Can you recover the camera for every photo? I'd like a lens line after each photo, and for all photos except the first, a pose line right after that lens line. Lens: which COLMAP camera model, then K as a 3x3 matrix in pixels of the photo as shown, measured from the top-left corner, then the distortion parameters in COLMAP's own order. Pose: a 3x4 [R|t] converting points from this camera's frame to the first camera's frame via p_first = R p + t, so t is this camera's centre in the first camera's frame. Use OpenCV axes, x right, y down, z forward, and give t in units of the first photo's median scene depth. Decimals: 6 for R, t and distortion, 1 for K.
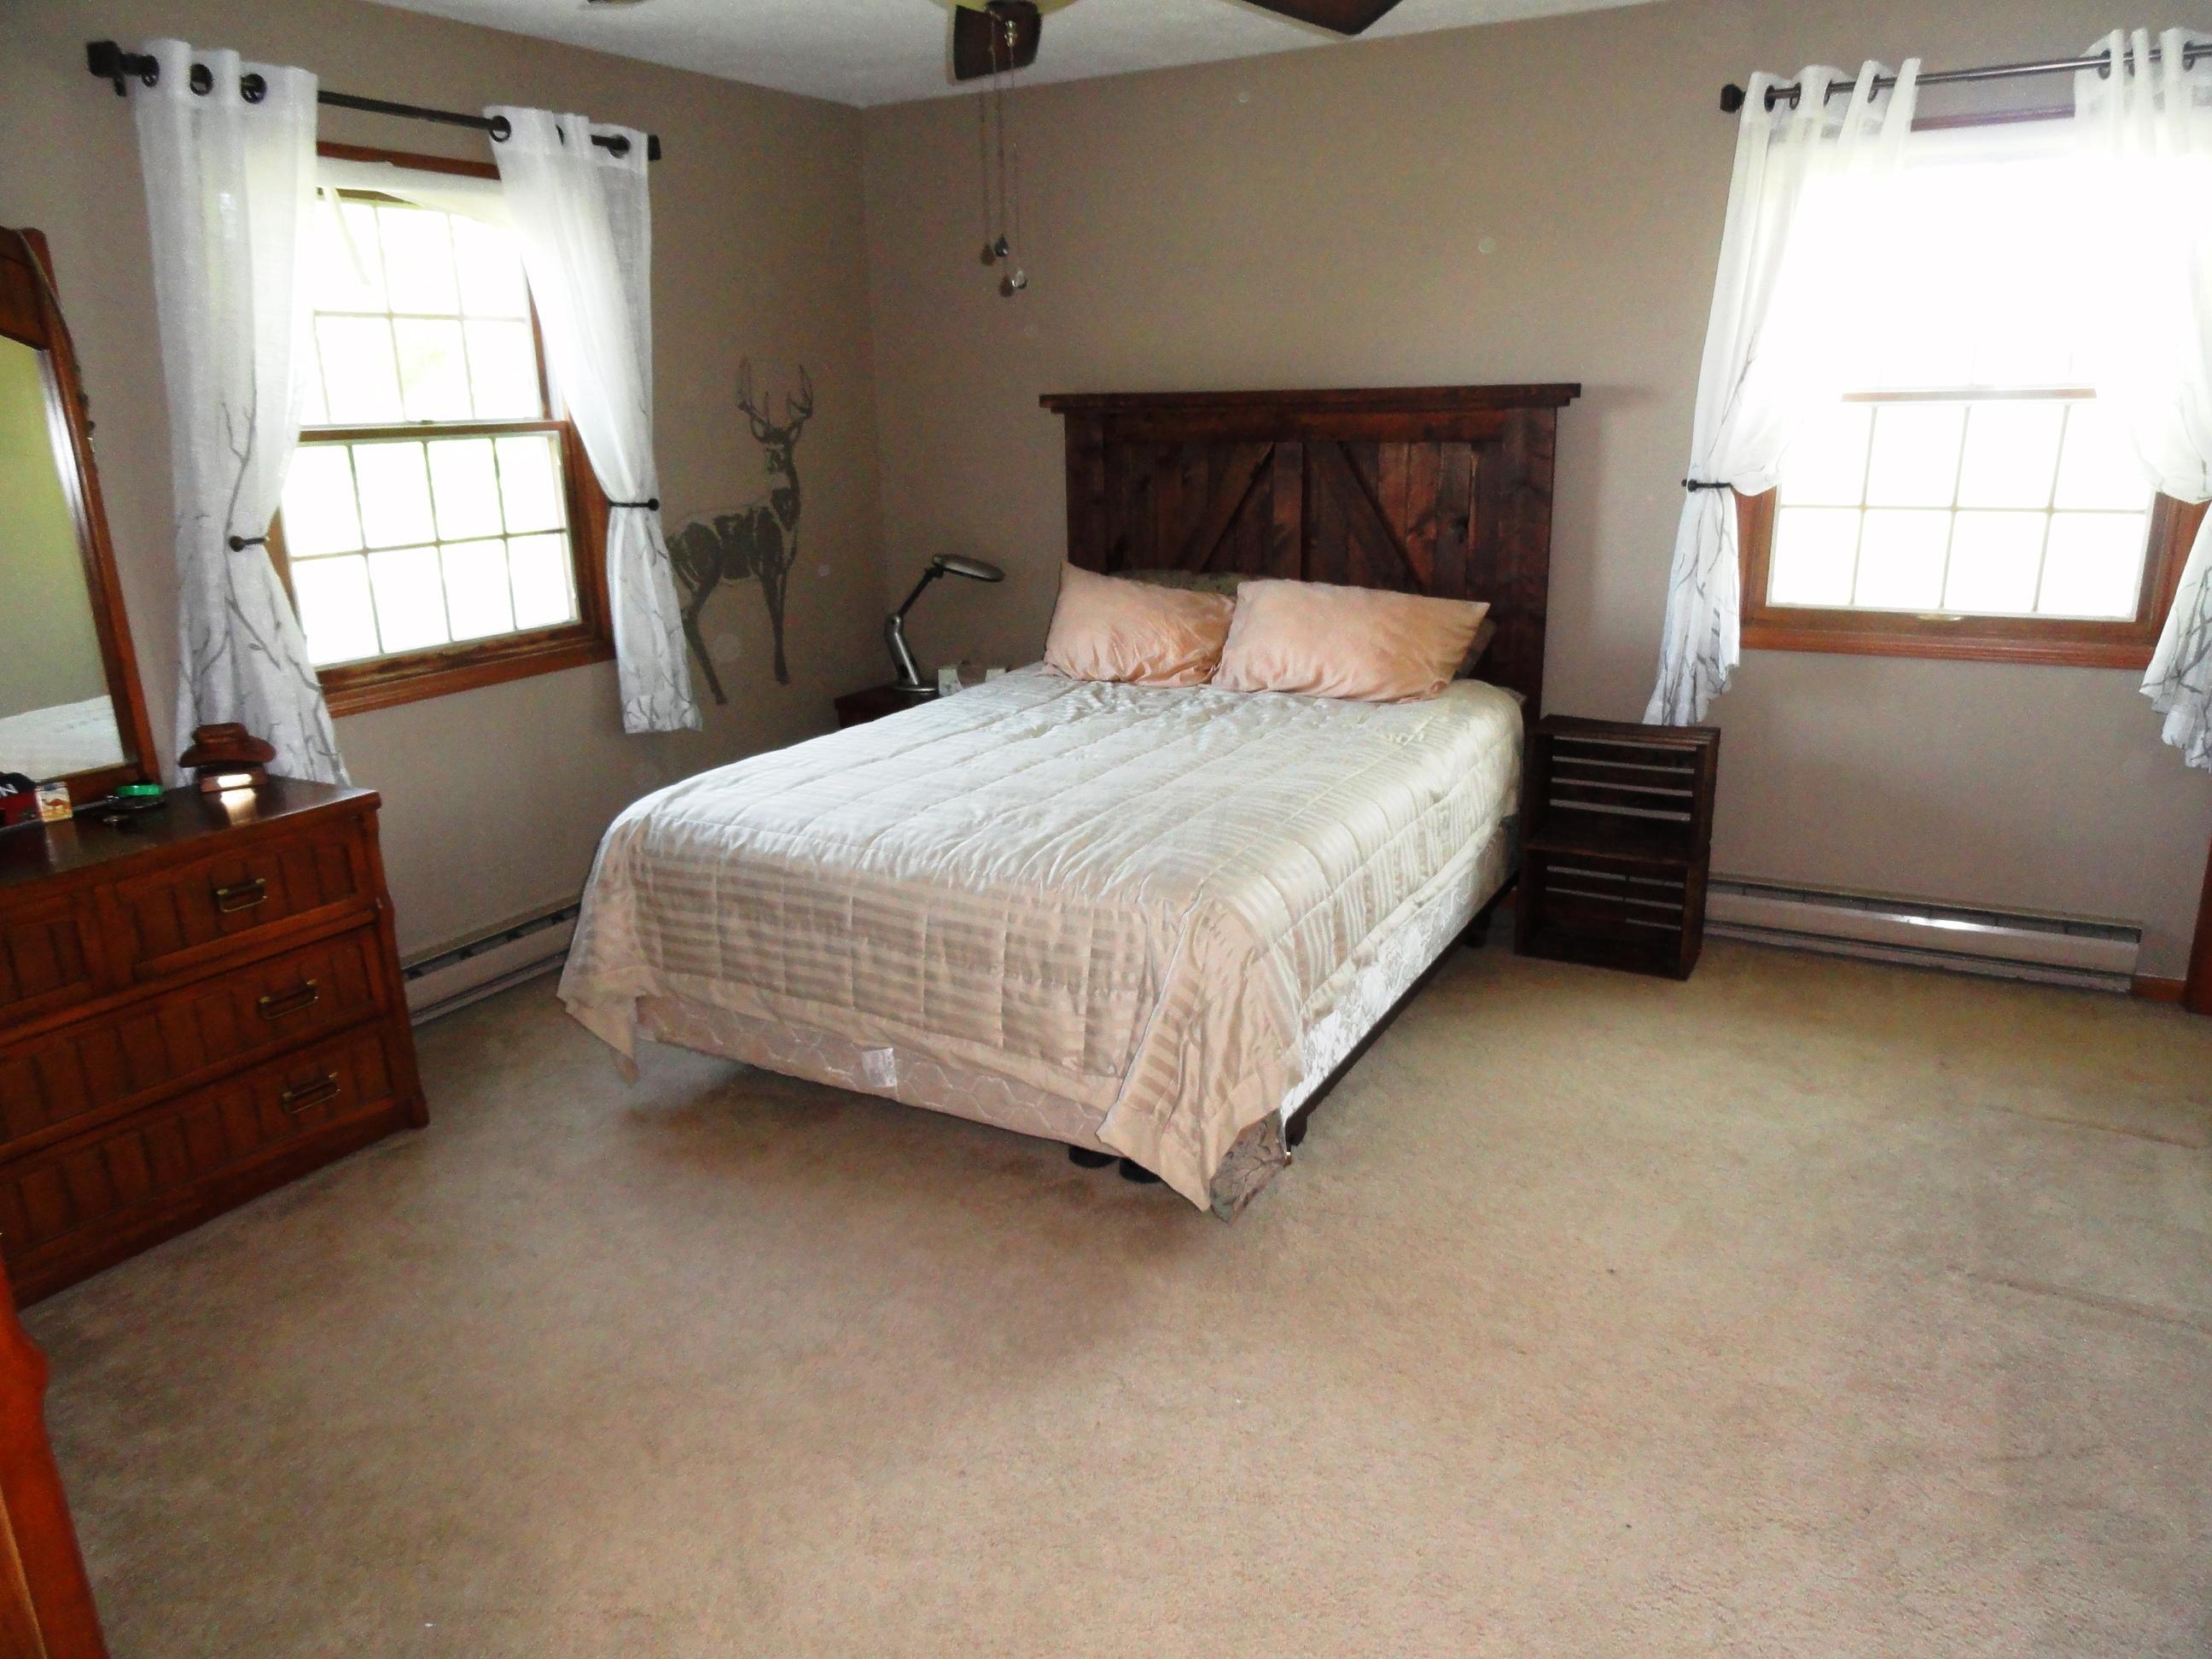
lens RADIAL K [[1547.1, 0, 1107.2], [0, 1547.1, 832.5], [0, 0, 1]] dist [0.003857, 0.001392]
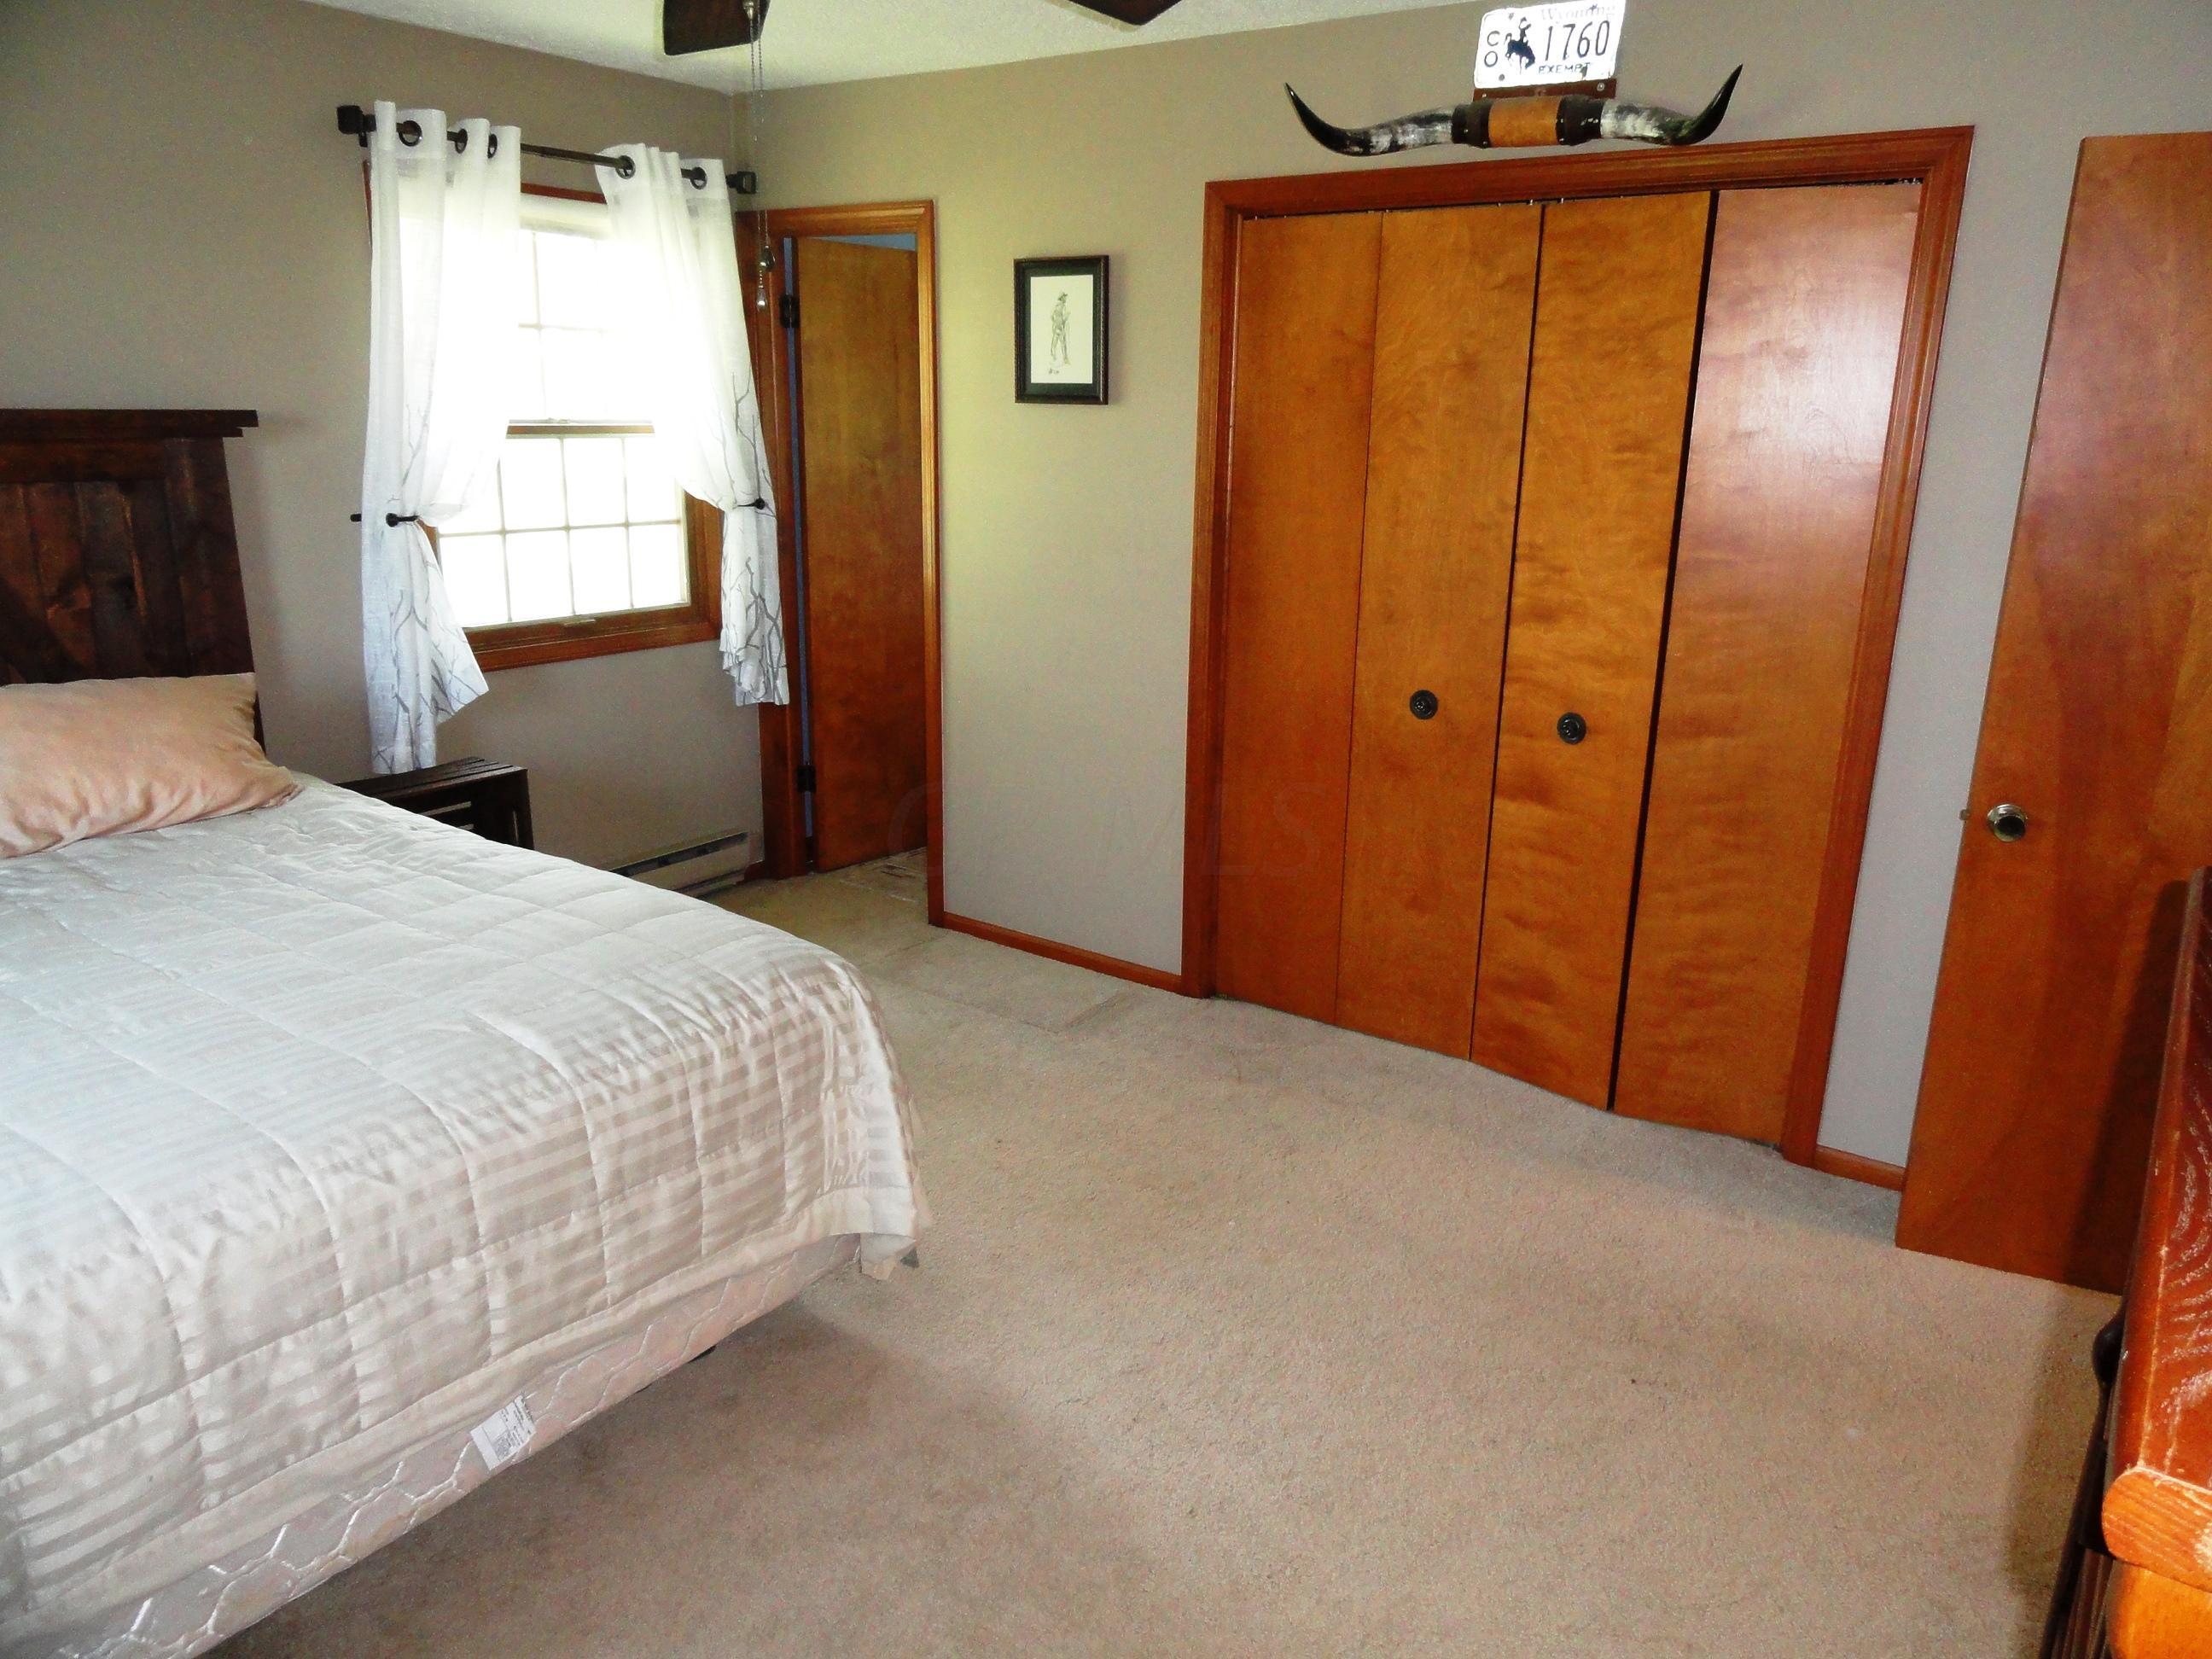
lens RADIAL K [[1547.1, 0, 1111.0], [0, 1547.1, 833.1], [0, 0, 1]] dist [0.003857, 0.001392]
pose [[0.123807, -0.246646, 0.961165, -0.520419], [0.252243, 0.944622, 0.209910, -0.125156], [-0.959711, 0.216459, 0.179166, 0.425369]]
